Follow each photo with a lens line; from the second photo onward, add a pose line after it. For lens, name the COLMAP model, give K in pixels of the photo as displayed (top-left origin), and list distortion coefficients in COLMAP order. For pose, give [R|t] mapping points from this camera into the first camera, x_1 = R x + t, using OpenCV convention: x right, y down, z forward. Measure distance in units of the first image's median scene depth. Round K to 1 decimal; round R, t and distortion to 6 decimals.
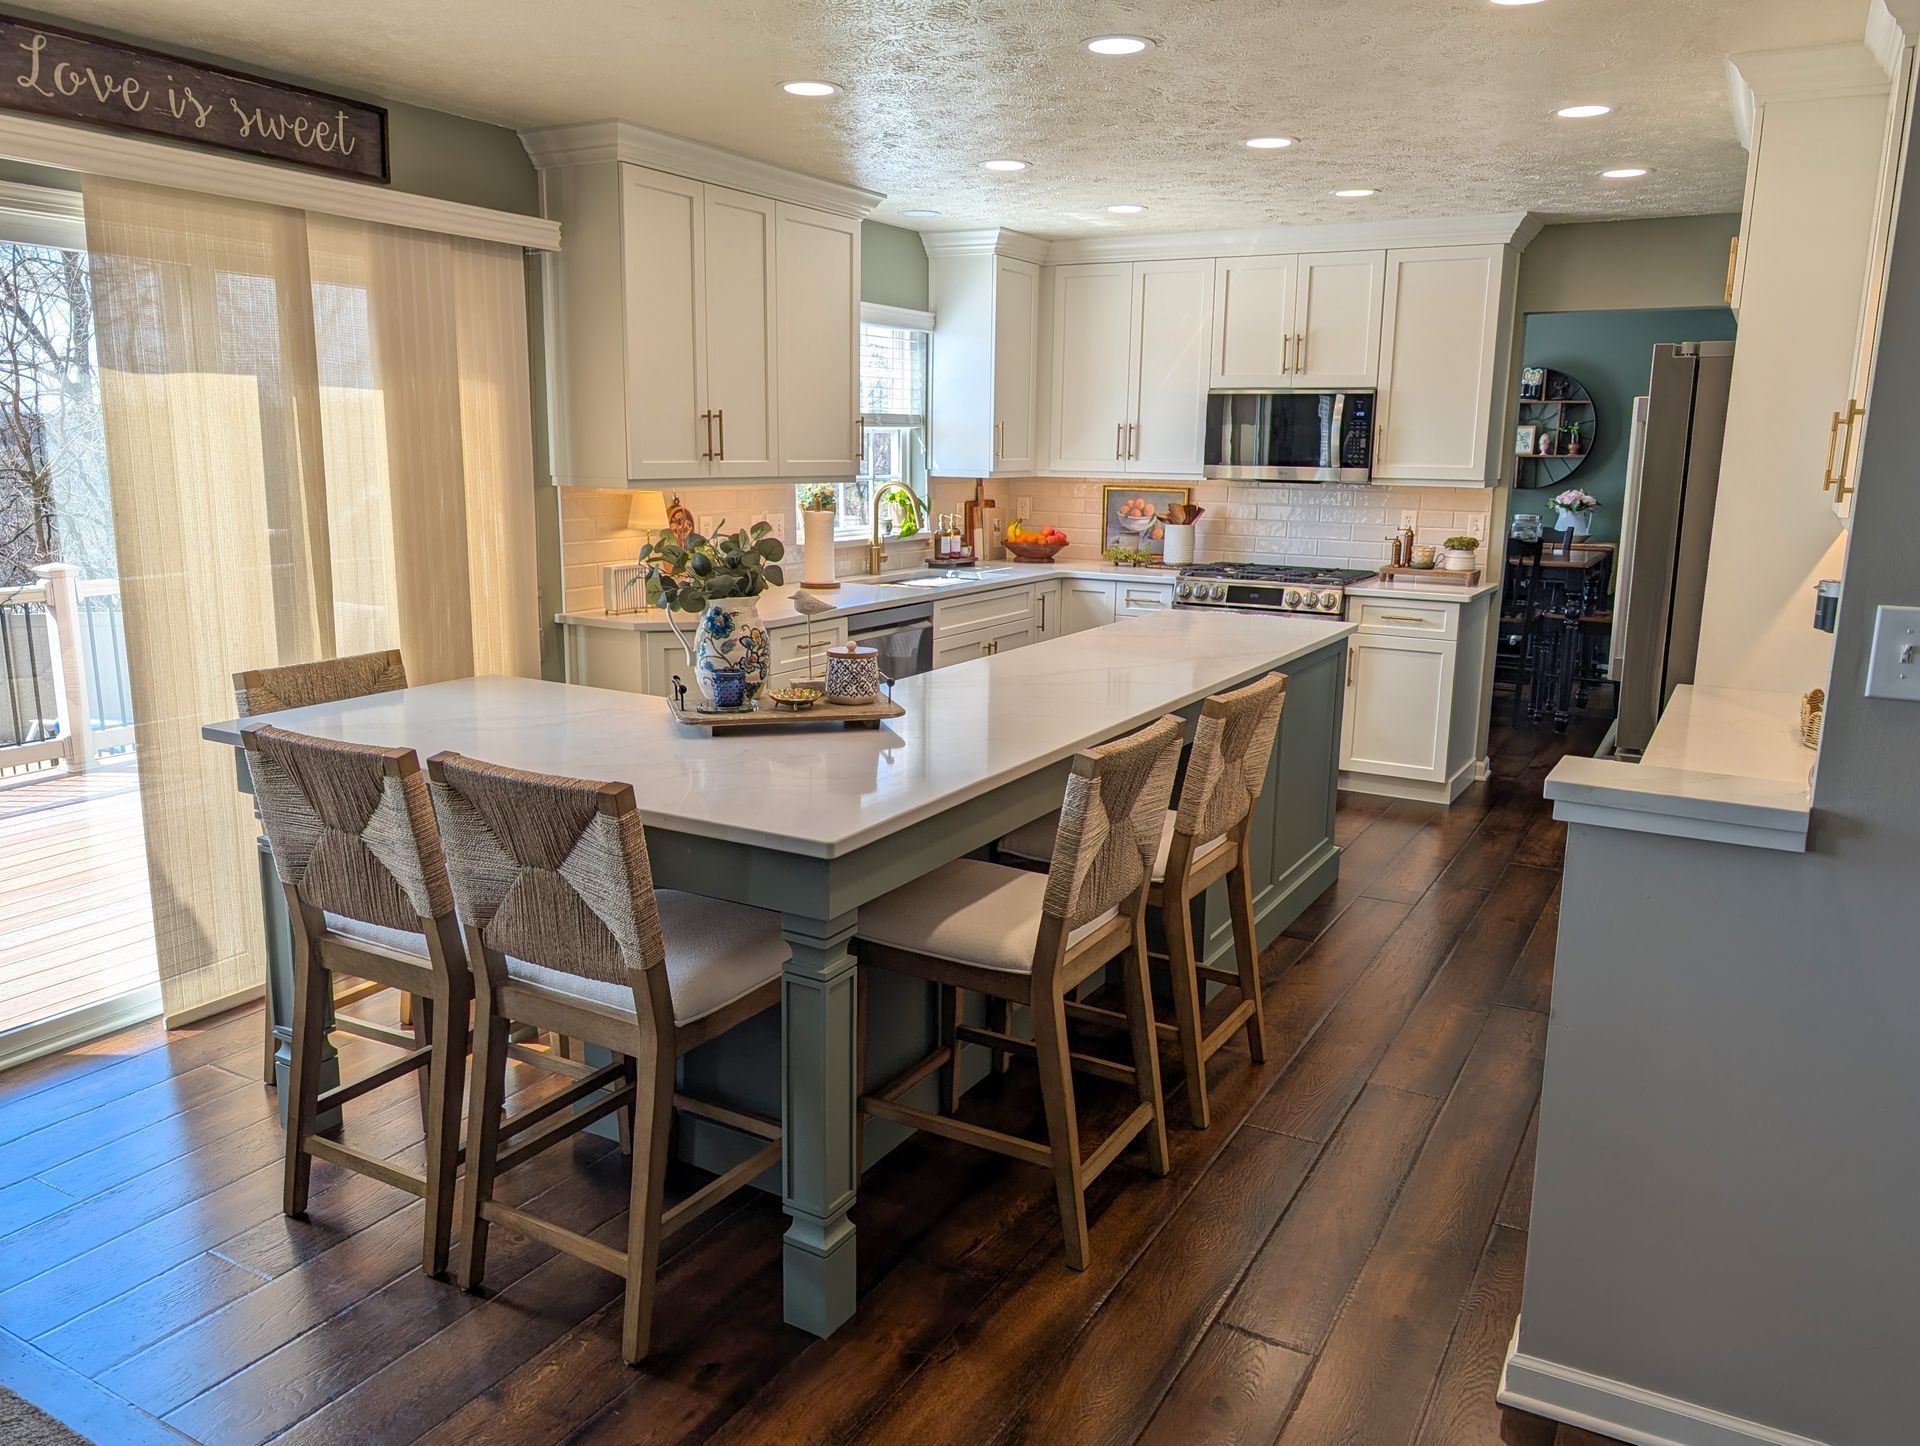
lens RADIAL K [[1411.5, 0, 960.0], [0, 1411.5, 723.0], [0, 0, 1]] dist [0.010497, -0.038162]
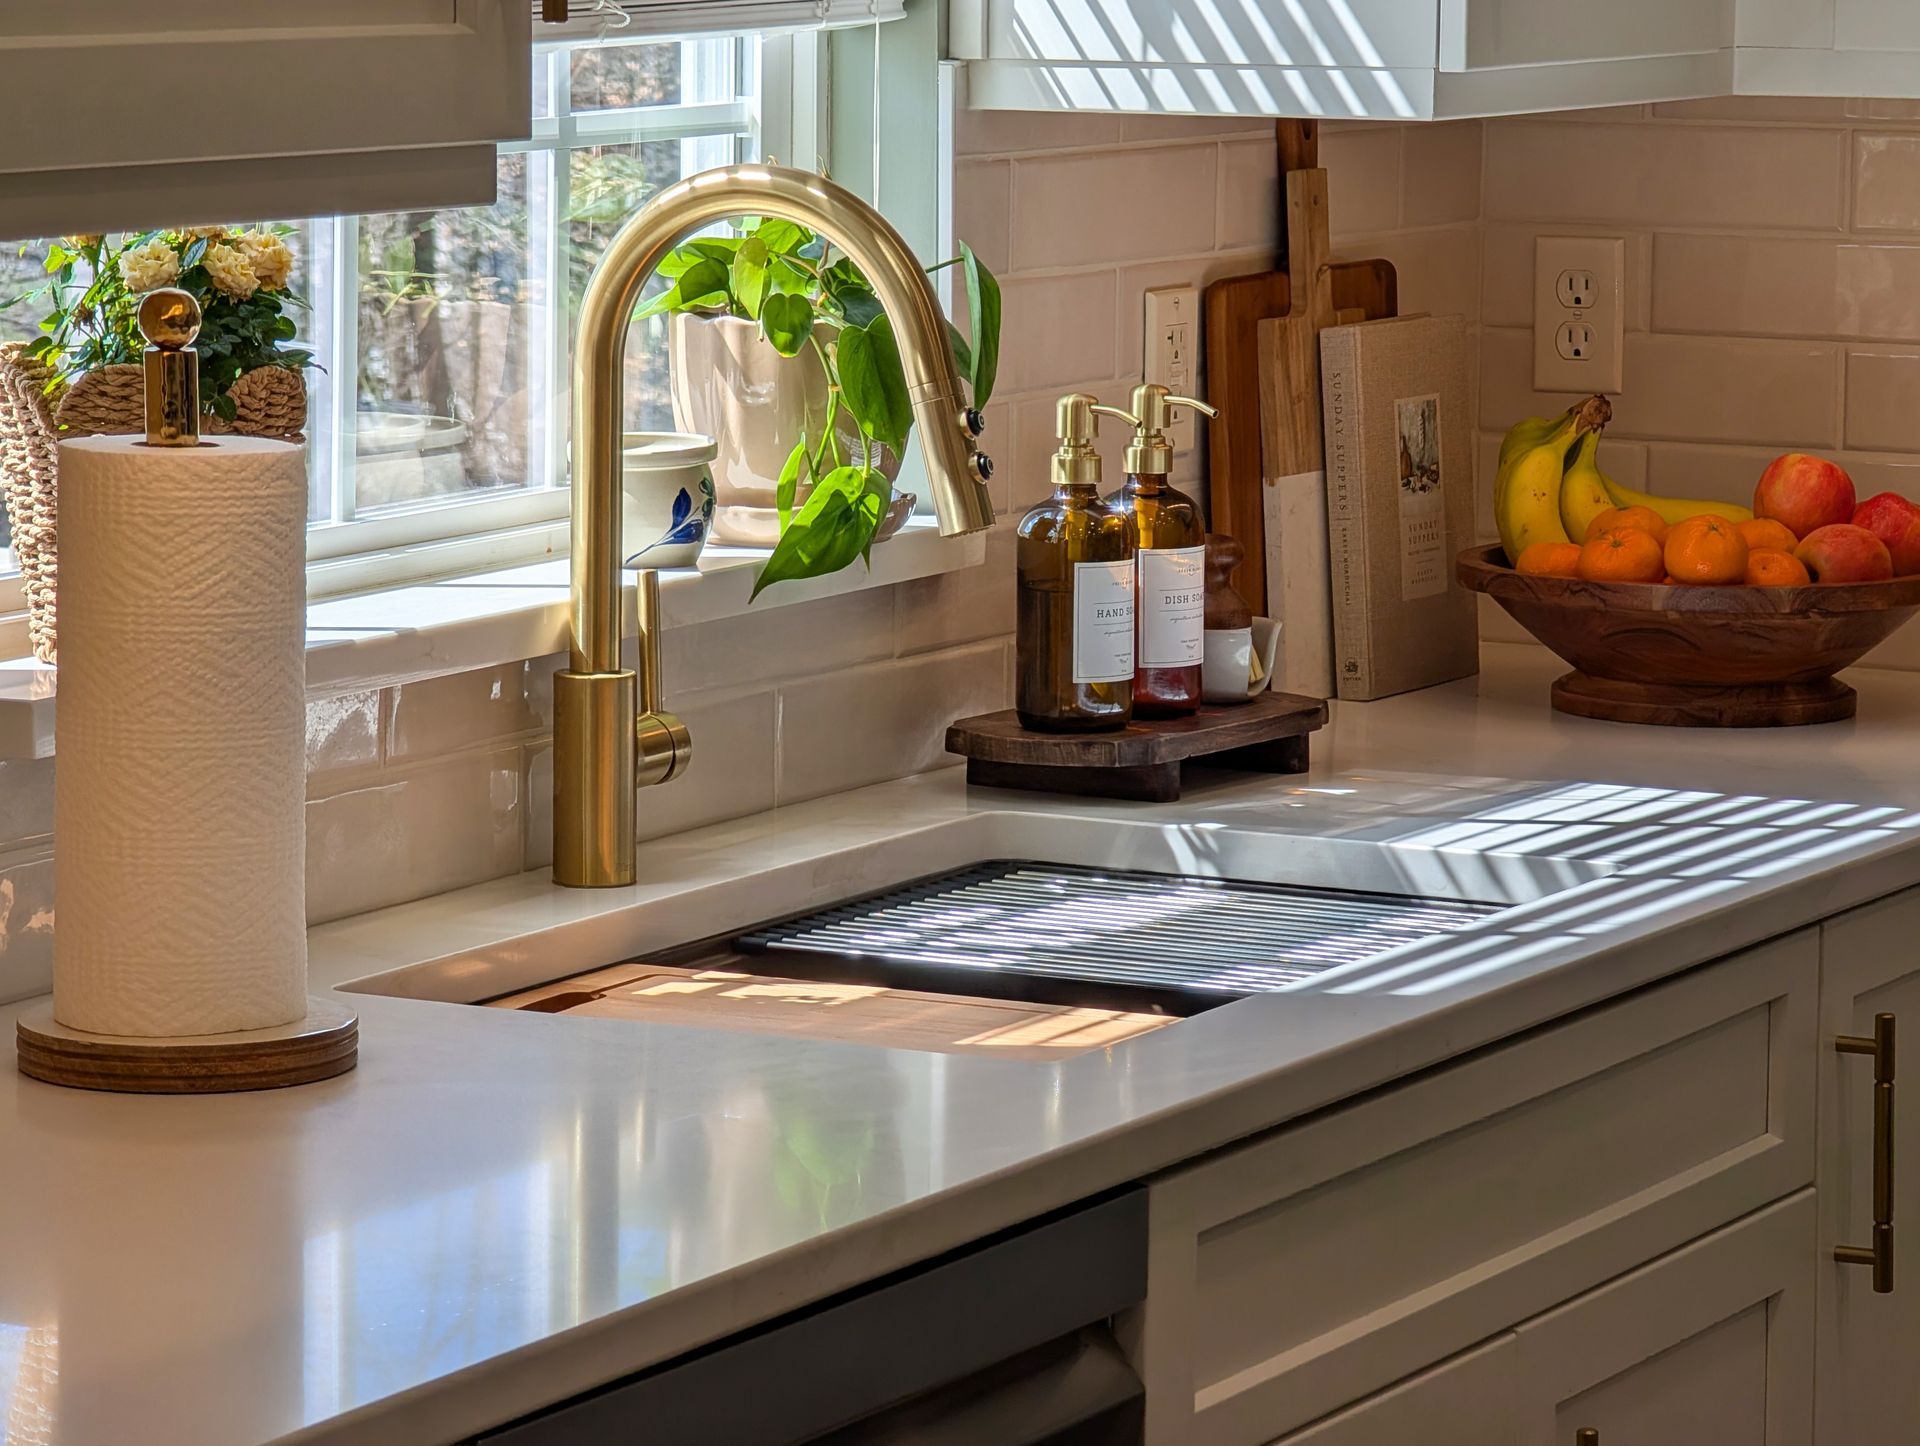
lens RADIAL K [[6856.9, 0, 960.0], [0, 6856.9, 723.0], [0, 0, 1]] dist [0.014088, 0.188052]
pose [[0.999433, -0.008371, 0.032628, -0.044801], [0.010493, 0.997802, -0.065426, -0.074346], [-0.032009, 0.065731, 0.997324, 0.353959]]
